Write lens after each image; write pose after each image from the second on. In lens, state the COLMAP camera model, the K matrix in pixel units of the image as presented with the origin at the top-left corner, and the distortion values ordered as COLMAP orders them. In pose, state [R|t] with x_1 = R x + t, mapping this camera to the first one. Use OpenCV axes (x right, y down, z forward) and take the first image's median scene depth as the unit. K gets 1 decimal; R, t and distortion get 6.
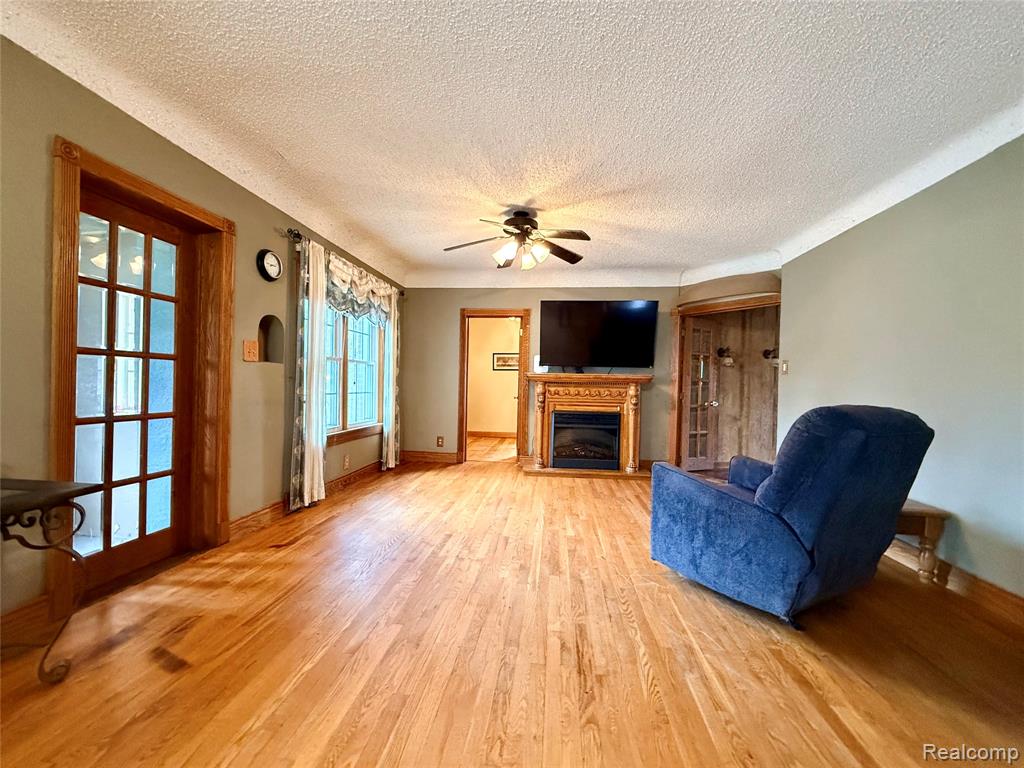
lens RADIAL K [[408.3, 0, 510.2], [0, 408.3, 383.4], [0, 0, 1]] dist [-0.000322, -0.000135]
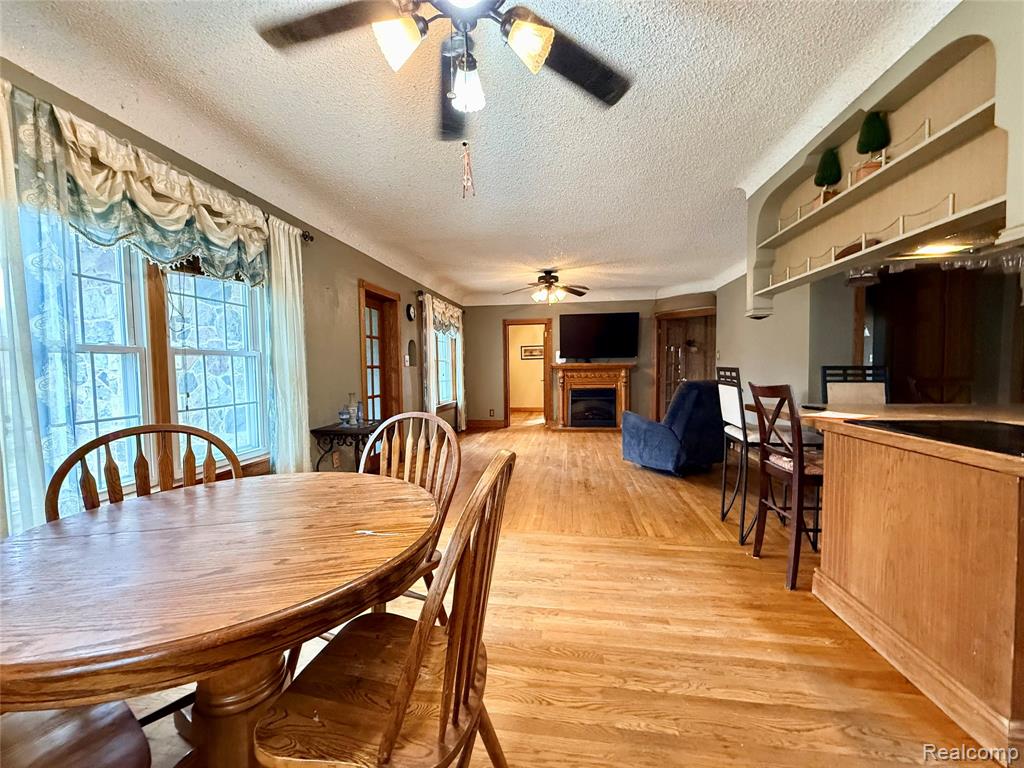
lens RADIAL K [[408.3, 0, 510.2], [0, 408.3, 383.4], [0, 0, 1]] dist [-0.000322, -0.000135]
pose [[0.998805, -0.033942, -0.035155, -0.060460], [0.035417, 0.998480, 0.042223, -0.022600], [0.033668, -0.043417, 0.998490, -0.493142]]
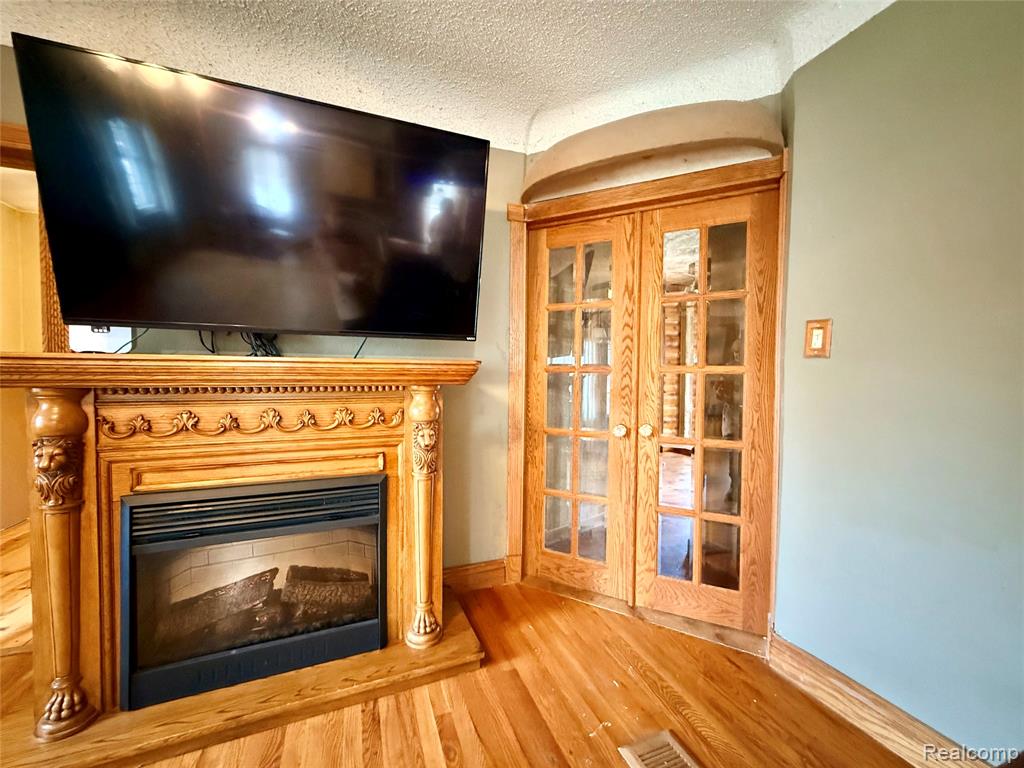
lens RADIAL K [[408.3, 0, 510.2], [0, 408.3, 383.4], [0, 0, 1]] dist [-0.000322, -0.000135]
pose [[0.886121, -0.027211, 0.462654, 0.206689], [0.011688, 0.999269, 0.036385, -0.012382], [-0.463306, -0.026834, 0.885792, 0.658270]]
